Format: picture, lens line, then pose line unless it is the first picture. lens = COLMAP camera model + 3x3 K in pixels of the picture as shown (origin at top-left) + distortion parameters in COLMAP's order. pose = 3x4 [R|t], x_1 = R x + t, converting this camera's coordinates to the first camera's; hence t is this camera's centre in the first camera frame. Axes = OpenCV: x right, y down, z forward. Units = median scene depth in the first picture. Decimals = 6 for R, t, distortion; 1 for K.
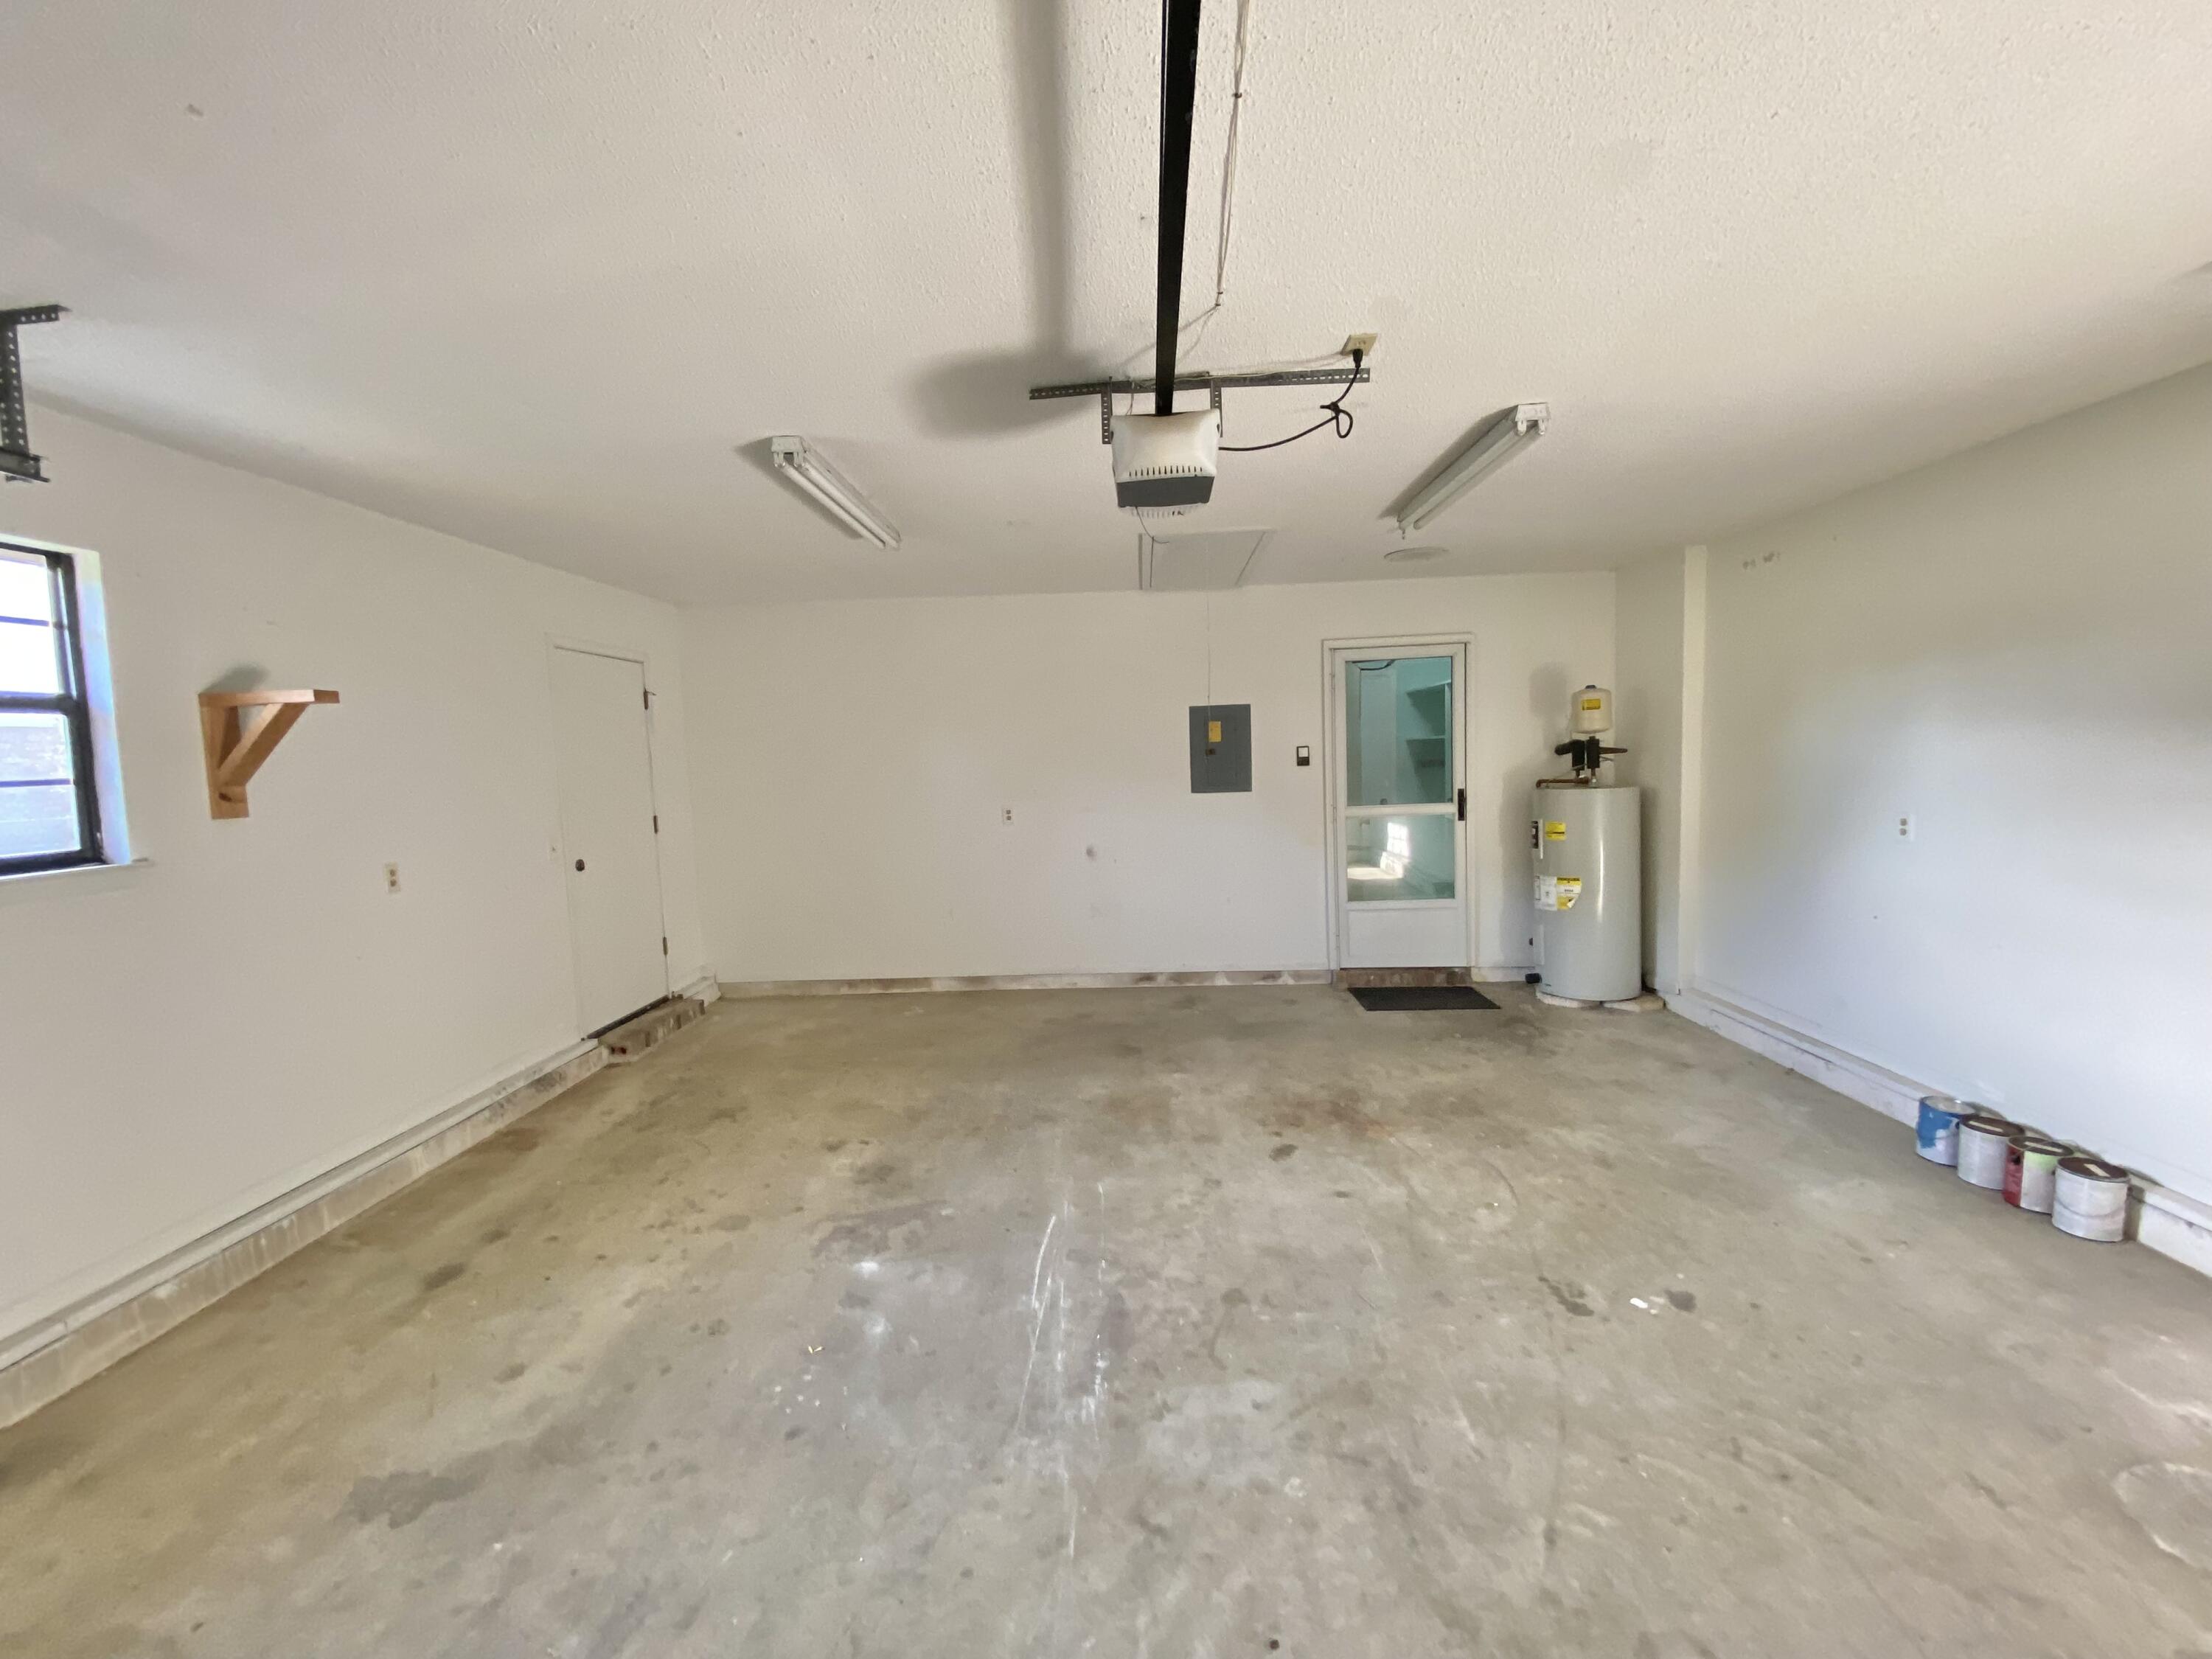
lens RADIAL K [[896.8, 0, 1109.0], [0, 896.8, 823.1], [0, 0, 1]] dist [-0.003882, -0.001046]
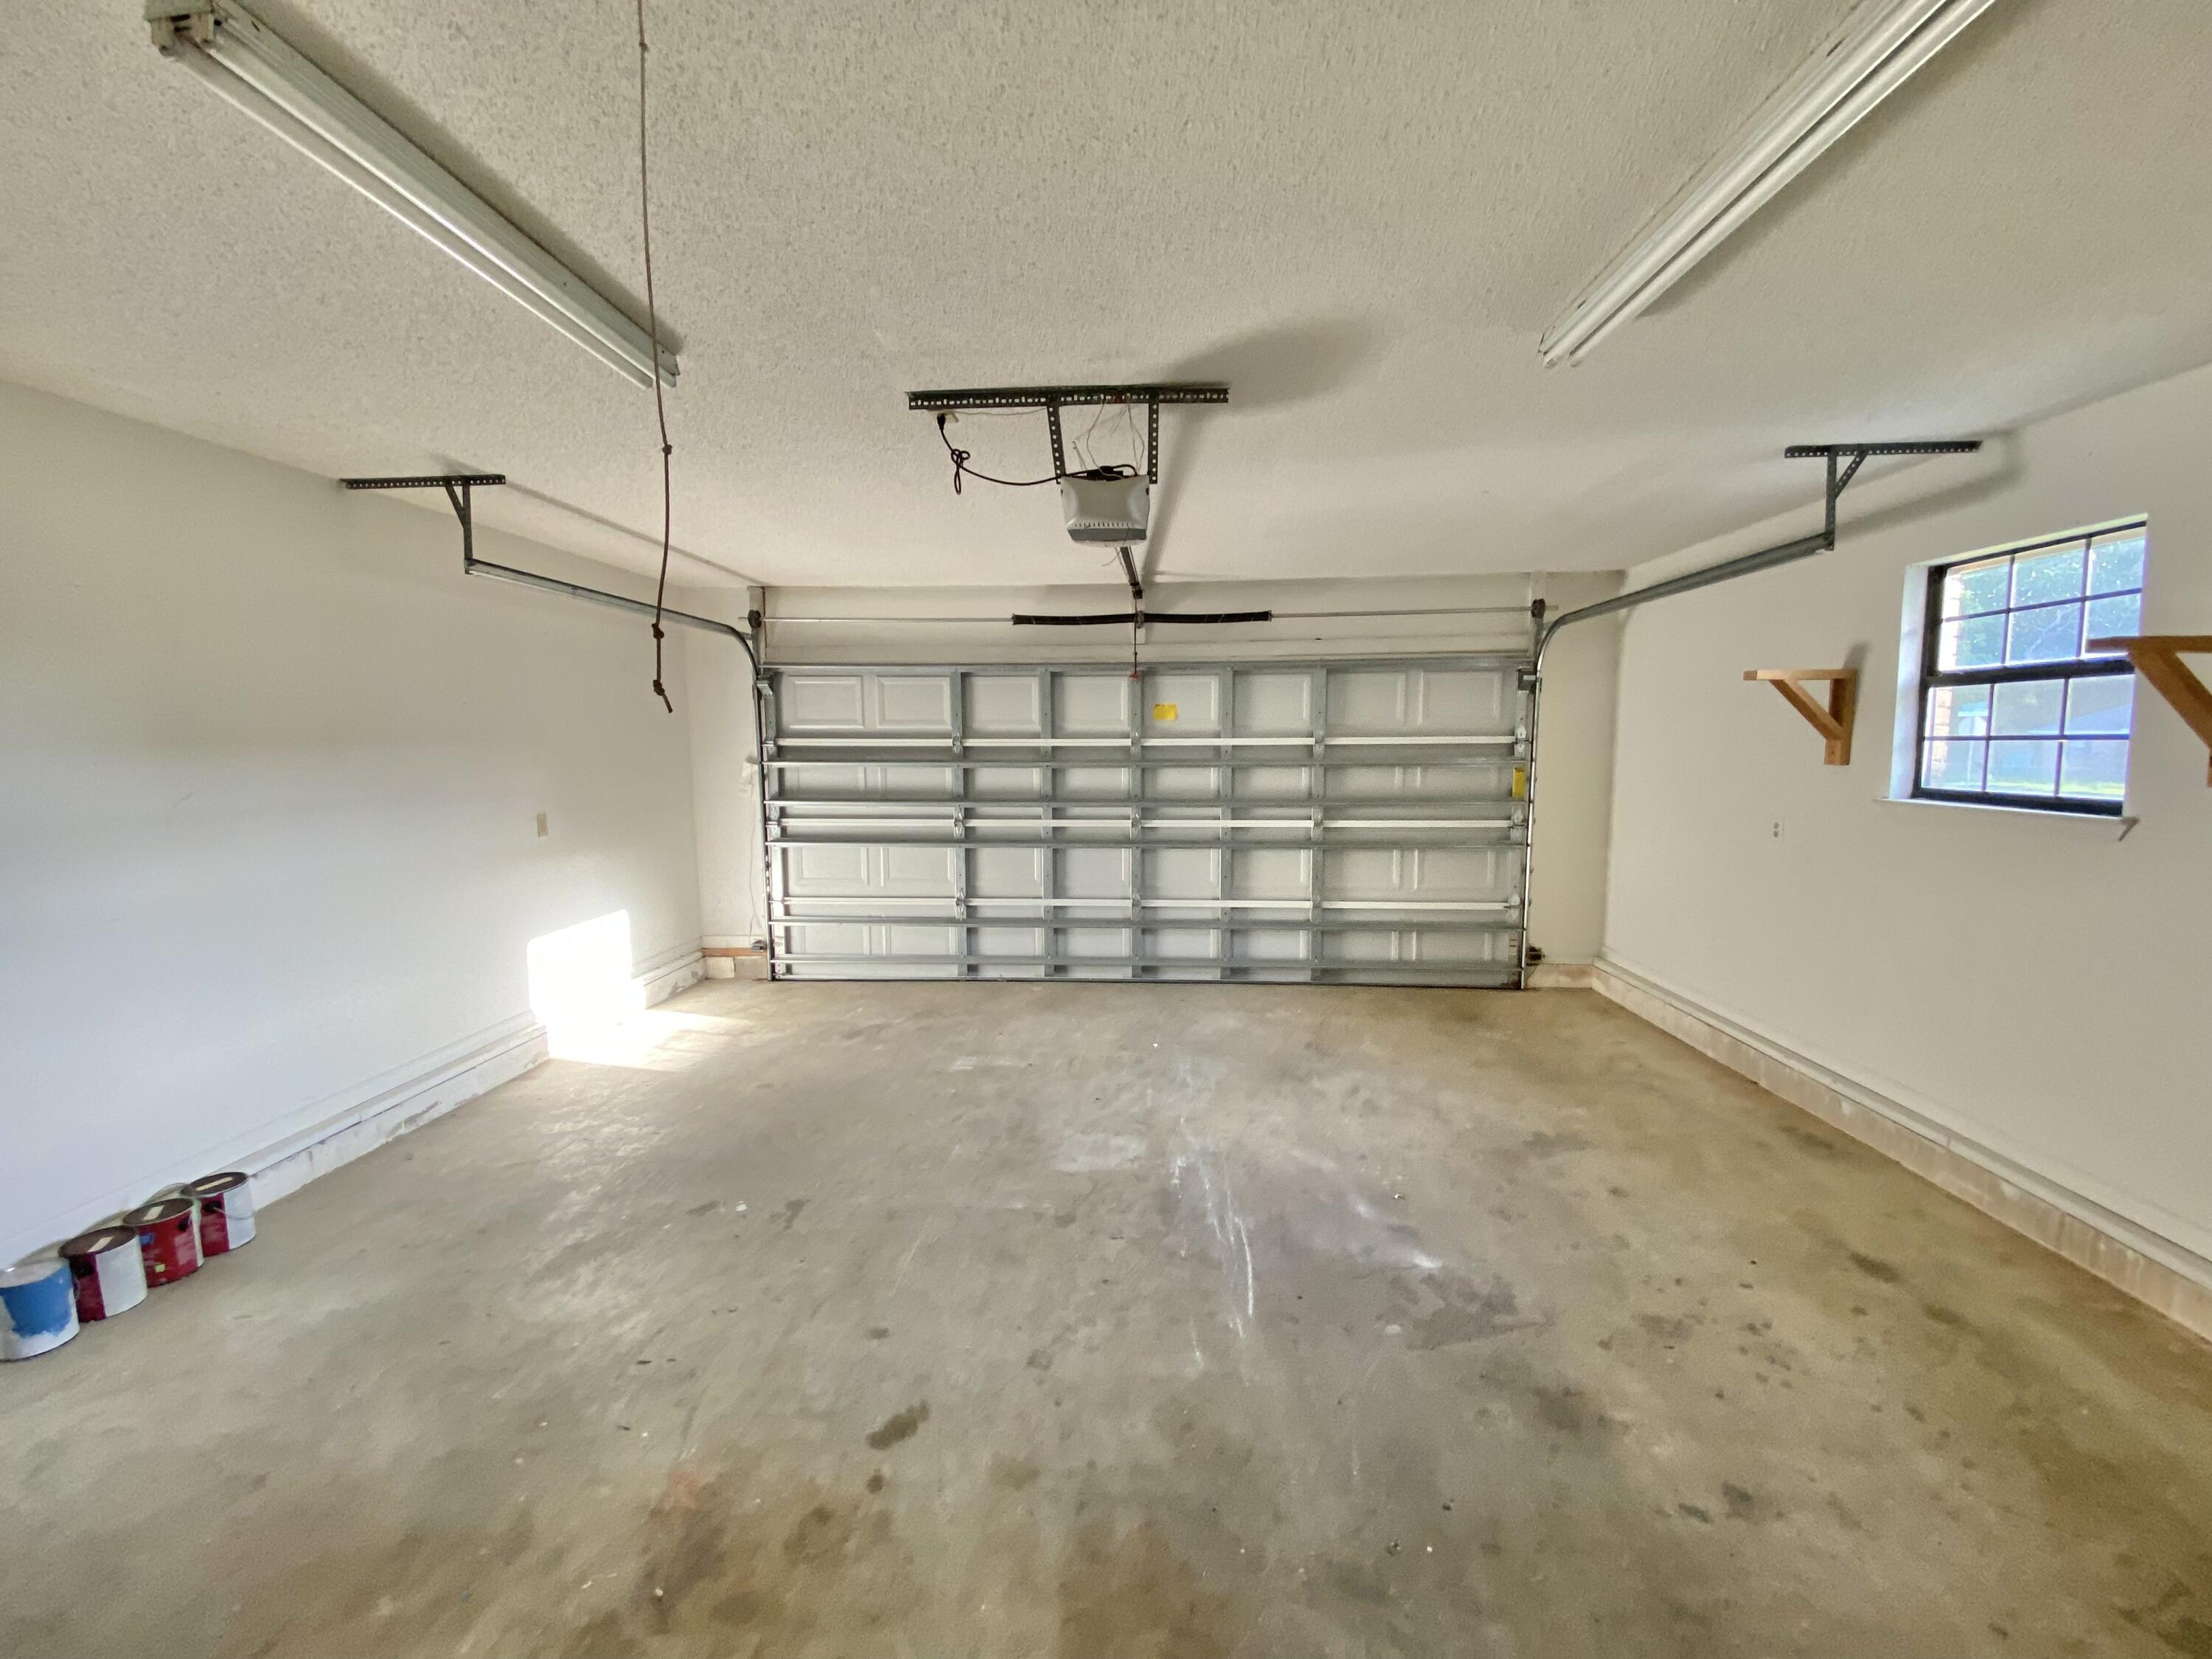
lens RADIAL K [[896.8, 0, 1107.5], [0, 896.8, 822.2], [0, 0, 1]] dist [-0.003882, -0.001046]
pose [[-0.999101, 0.032703, 0.026978, 0.034165], [0.036715, 0.985618, 0.164950, -0.147800], [-0.021196, 0.165793, -0.985933, 1.854583]]
